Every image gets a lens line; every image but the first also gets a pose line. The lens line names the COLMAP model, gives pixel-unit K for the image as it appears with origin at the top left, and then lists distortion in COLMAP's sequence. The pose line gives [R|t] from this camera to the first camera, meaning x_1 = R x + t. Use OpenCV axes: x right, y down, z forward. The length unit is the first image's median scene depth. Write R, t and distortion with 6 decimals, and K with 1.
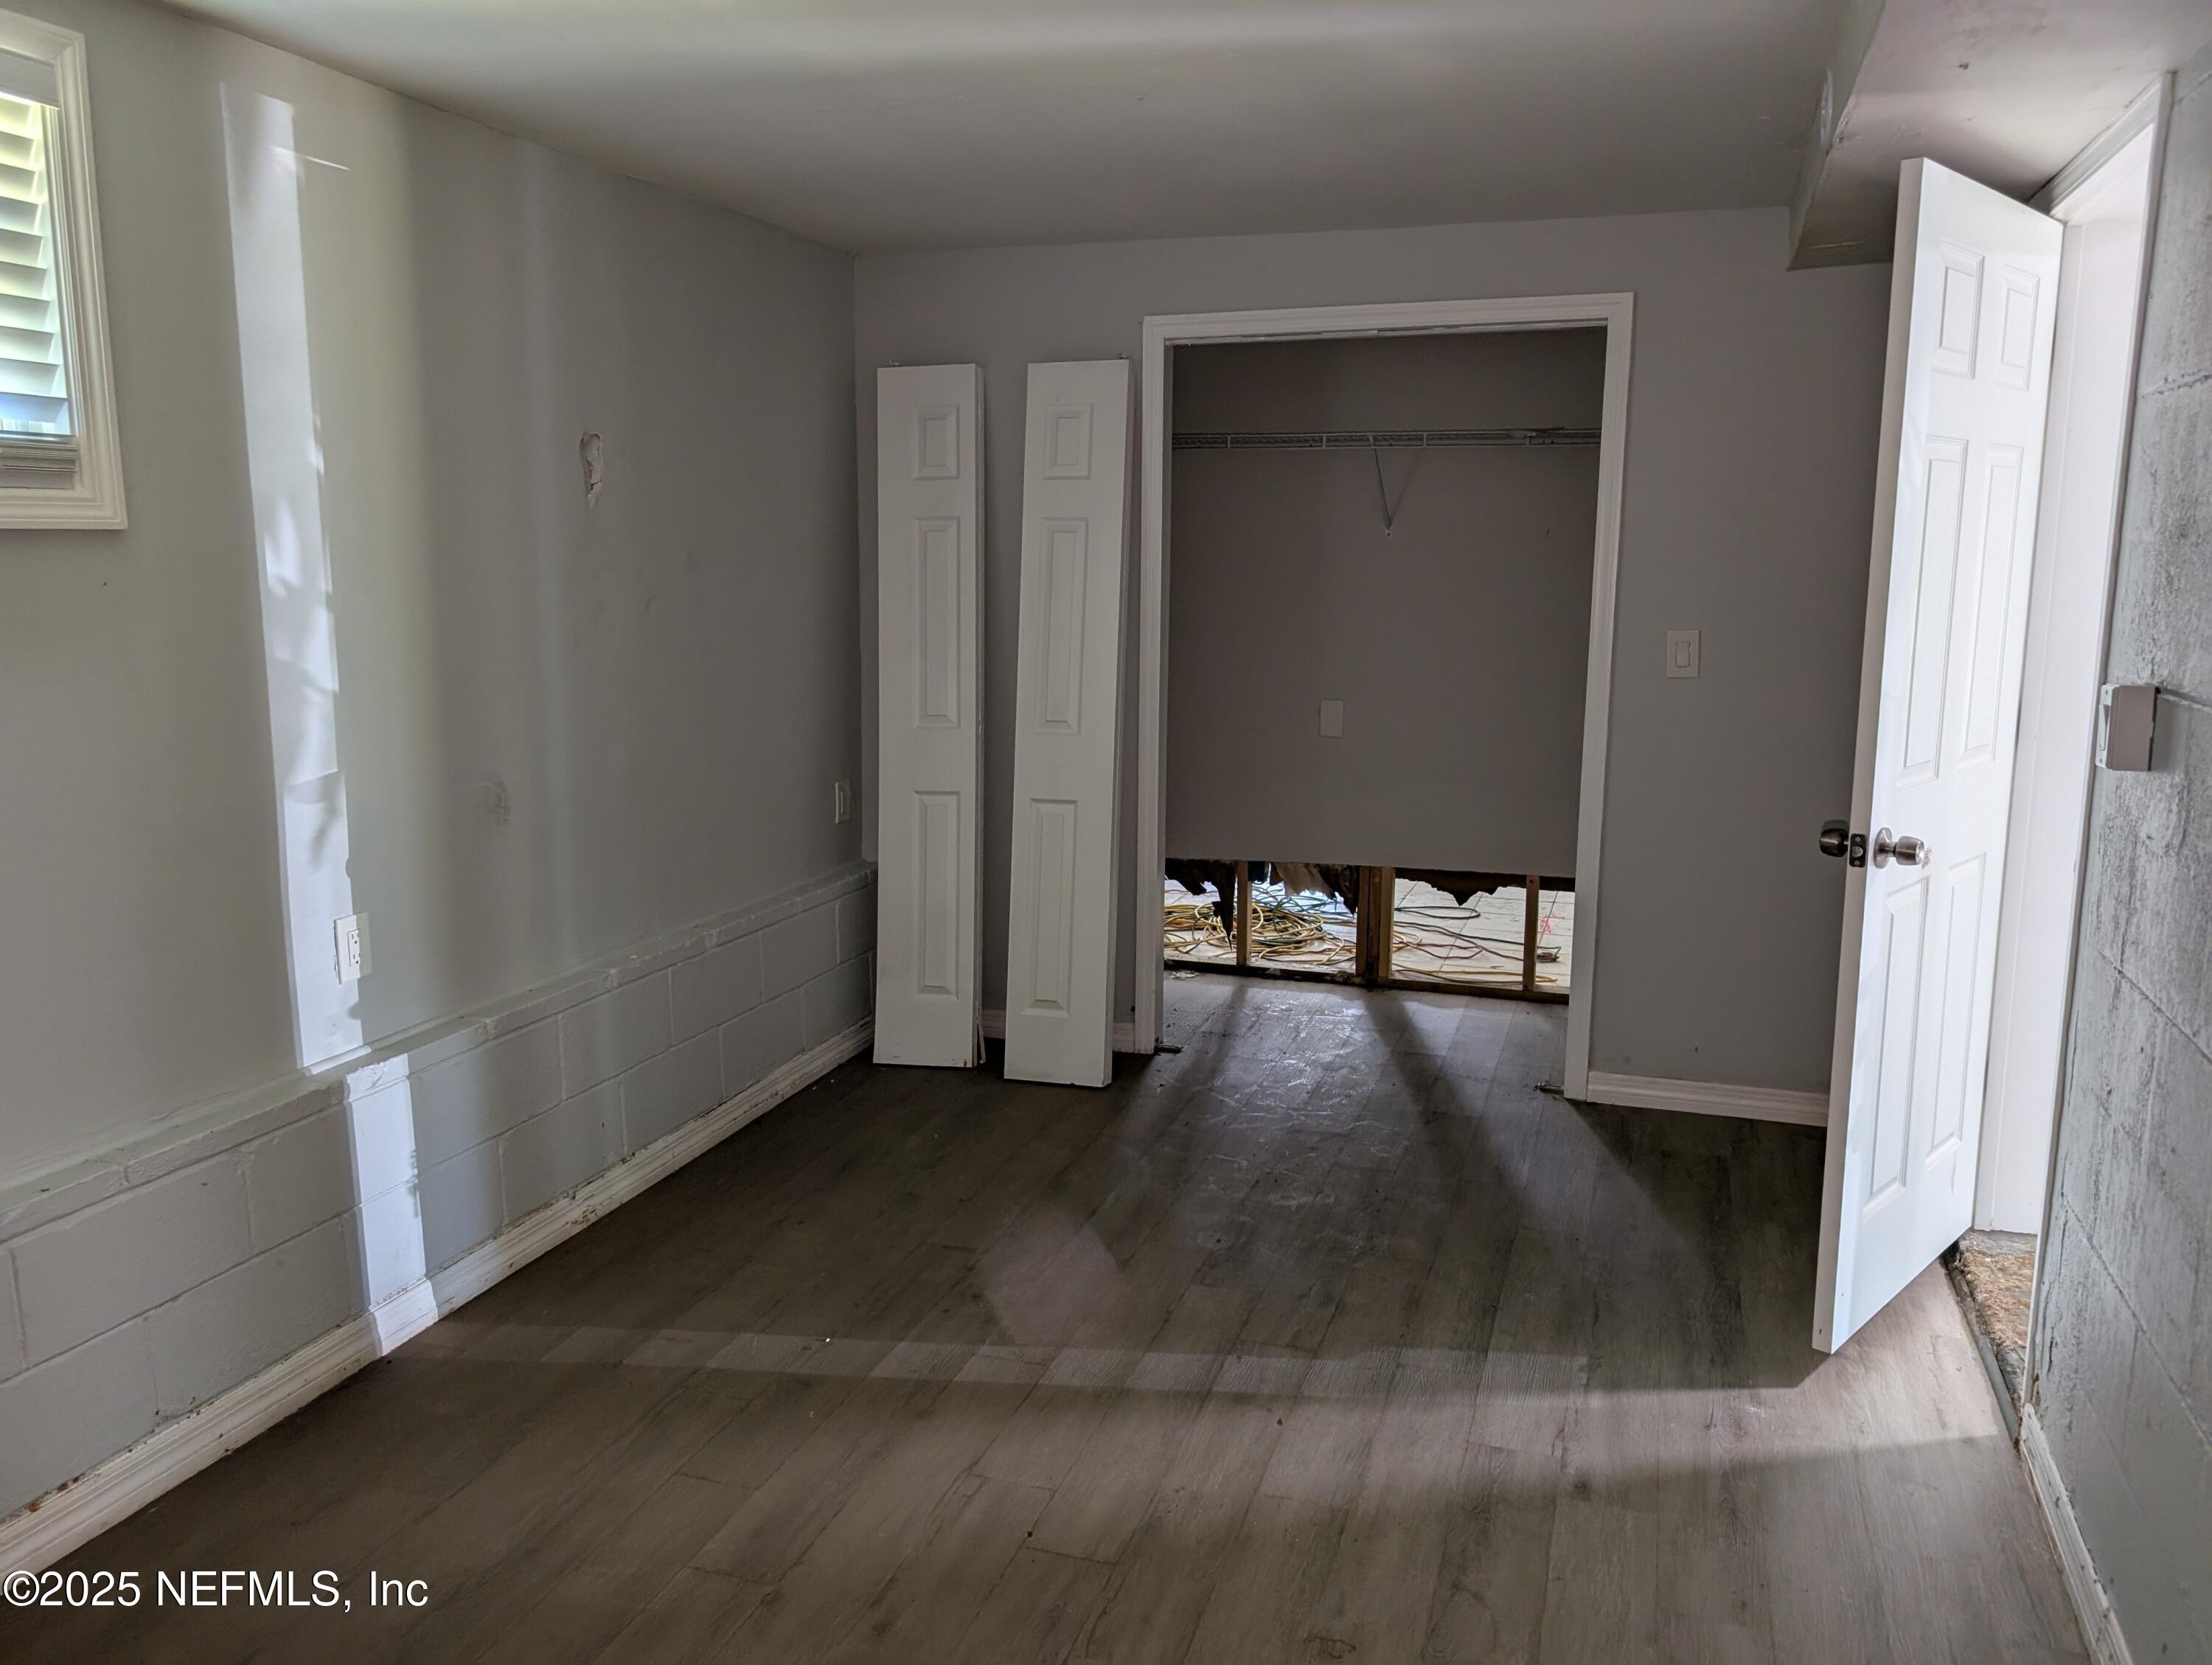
lens RADIAL K [[1604.8, 0, 1098.8], [0, 1604.8, 824.8], [0, 0, 1]] dist [0.027578, -0.028147]
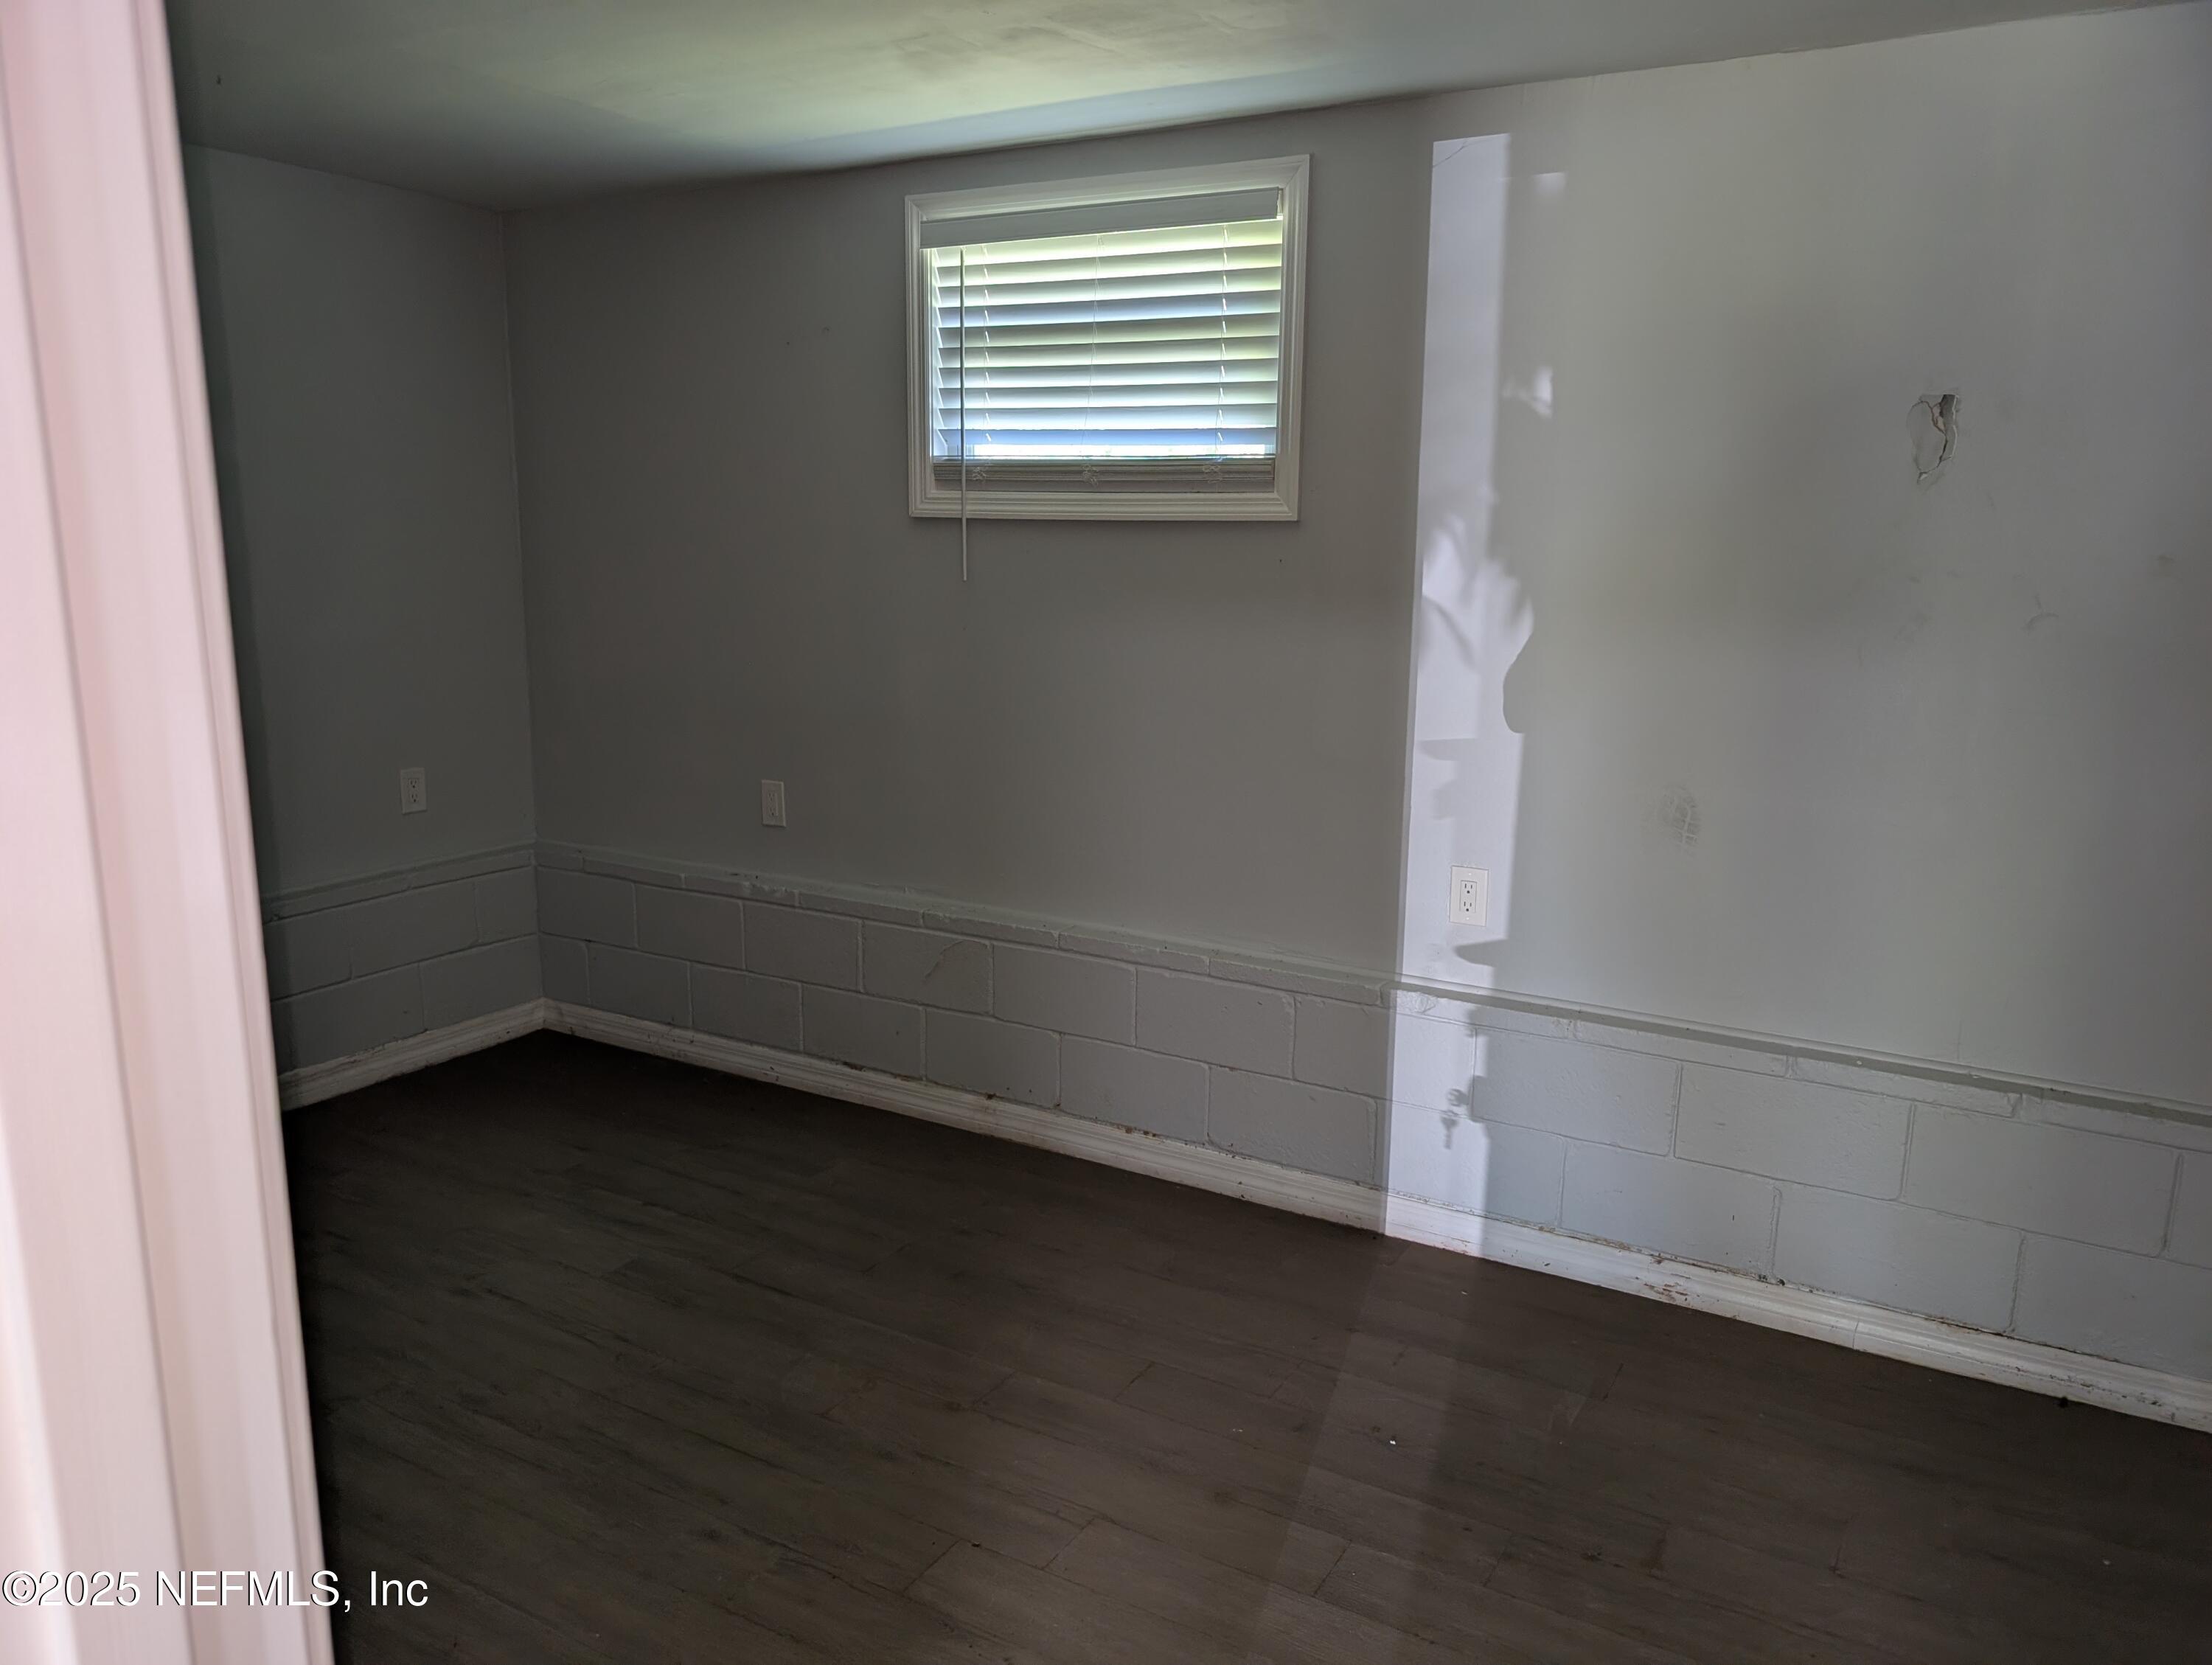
lens RADIAL K [[1604.8, 0, 1099.4], [0, 1604.8, 836.1], [0, 0, 1]] dist [0.027578, -0.028147]
pose [[-0.196110, 0.195146, -0.960968, 0.789562], [-0.180906, 0.955975, 0.231051, -0.212024], [0.963750, 0.219157, -0.152174, 1.105322]]
